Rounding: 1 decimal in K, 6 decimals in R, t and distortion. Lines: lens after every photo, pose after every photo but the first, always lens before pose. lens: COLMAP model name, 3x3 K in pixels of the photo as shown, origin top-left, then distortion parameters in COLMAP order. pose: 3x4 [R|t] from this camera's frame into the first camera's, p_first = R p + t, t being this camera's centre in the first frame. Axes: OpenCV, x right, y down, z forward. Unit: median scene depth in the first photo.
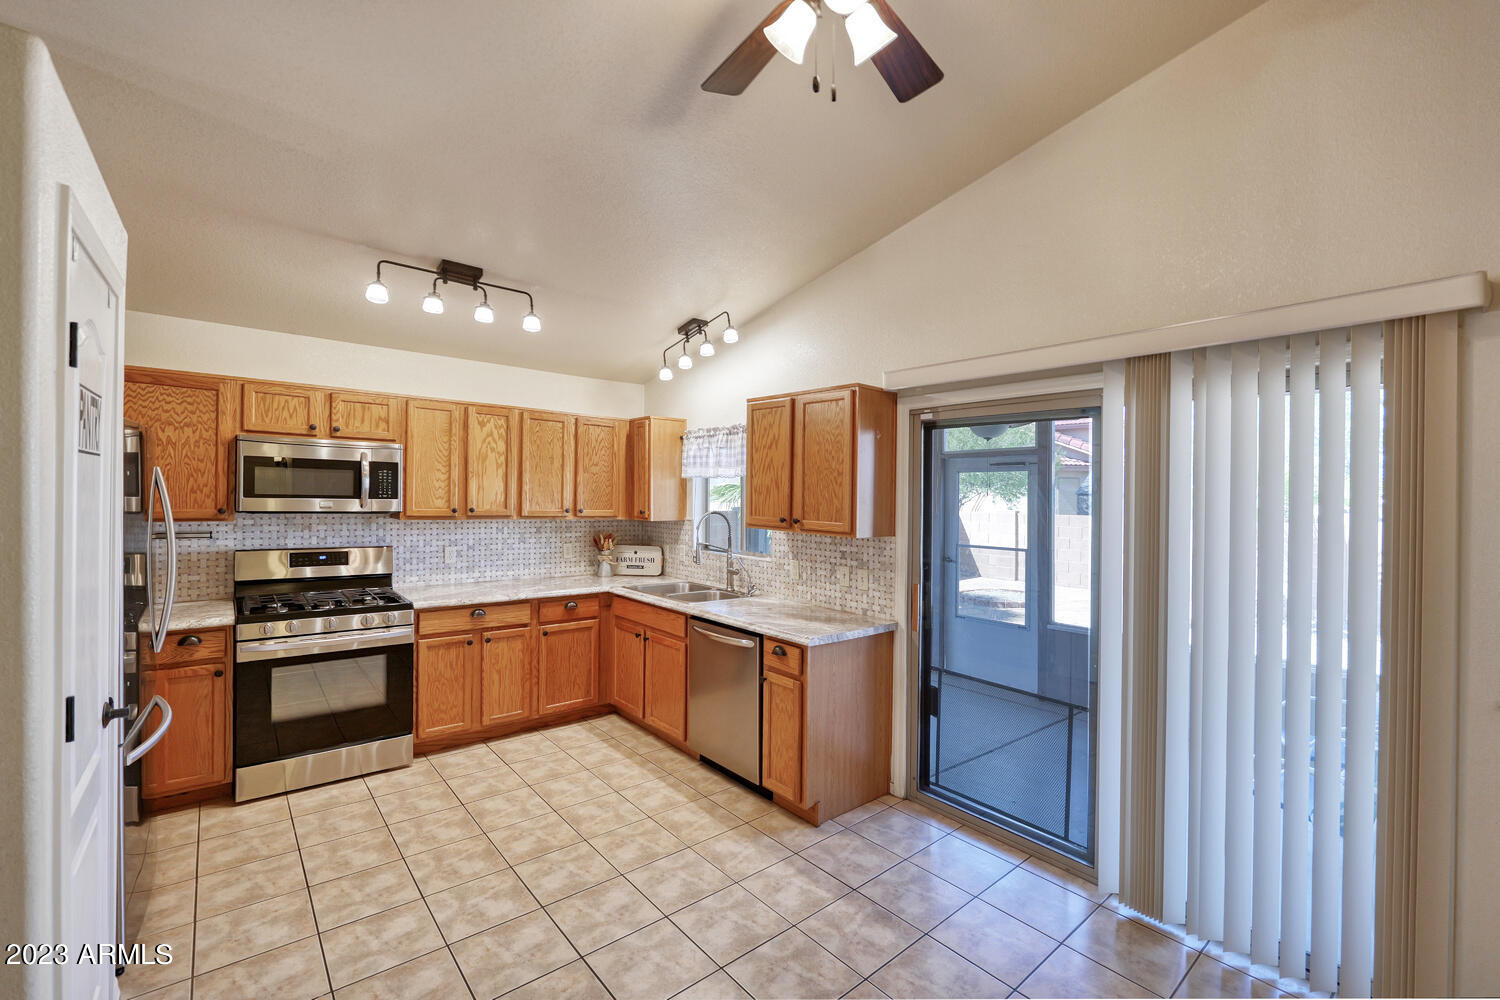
lens RADIAL K [[625.9, 0, 752.8], [0, 625.9, 494.1], [0, 0, 1]] dist [-0.007914, 0.000117]
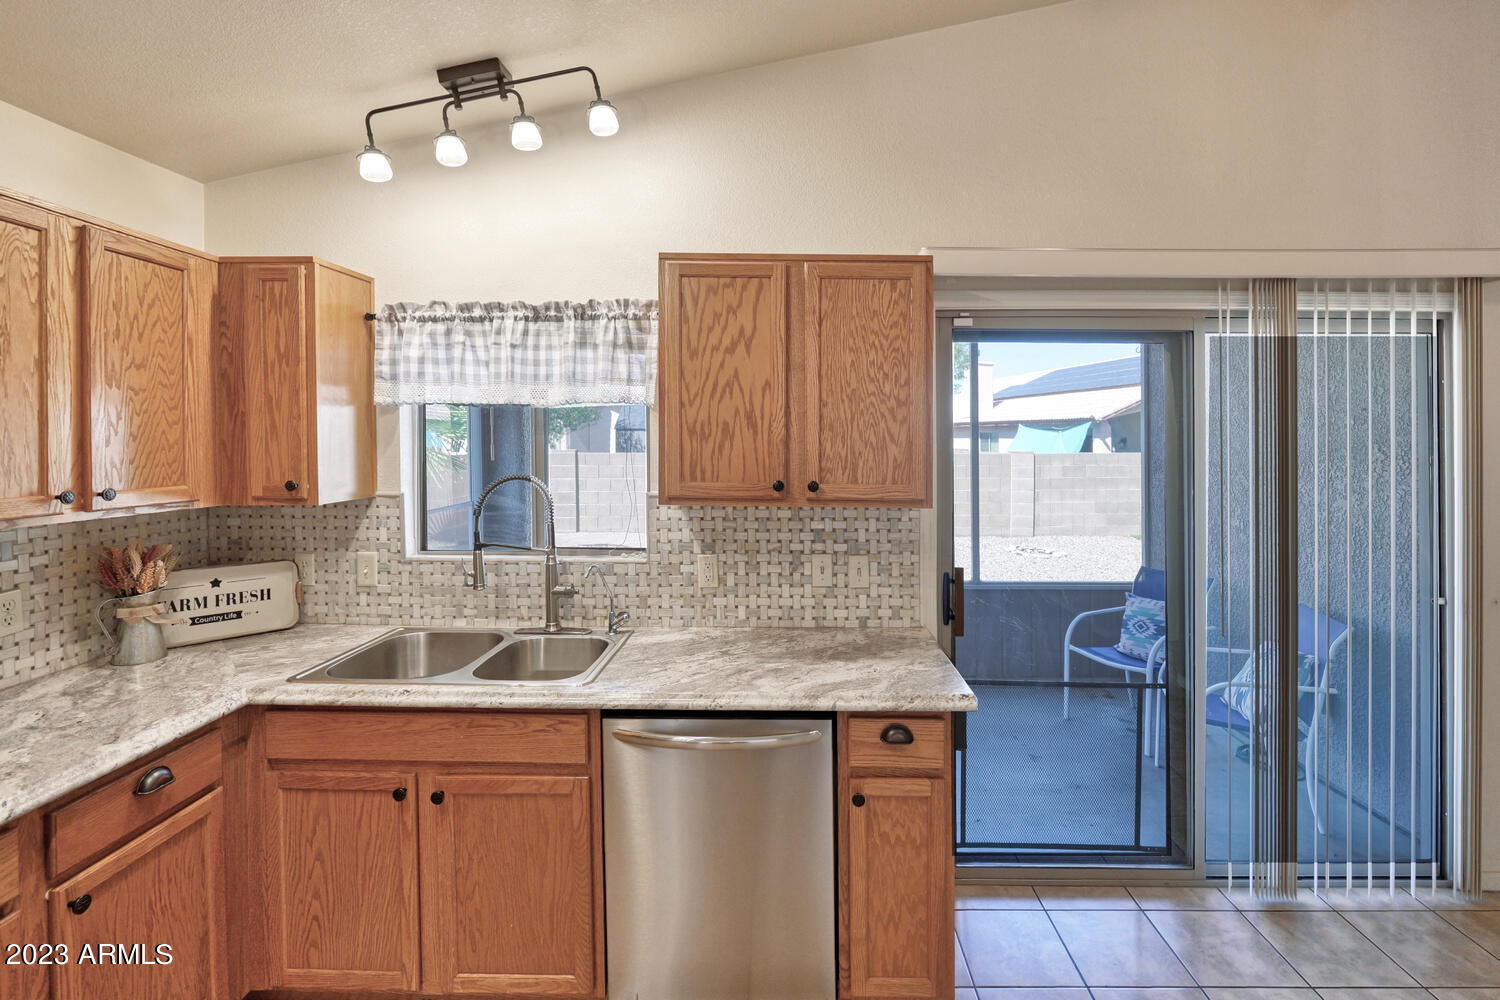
lens RADIAL K [[698.5, 0, 754.2], [0, 698.5, 436.3], [0, 0, 1]] dist [-0.010268, -0.000301]
pose [[0.665169, -0.016436, 0.746511, -0.357184], [0.008639, 0.999860, 0.014317, -0.009173], [-0.746642, -0.003074, 0.665218, 0.523220]]
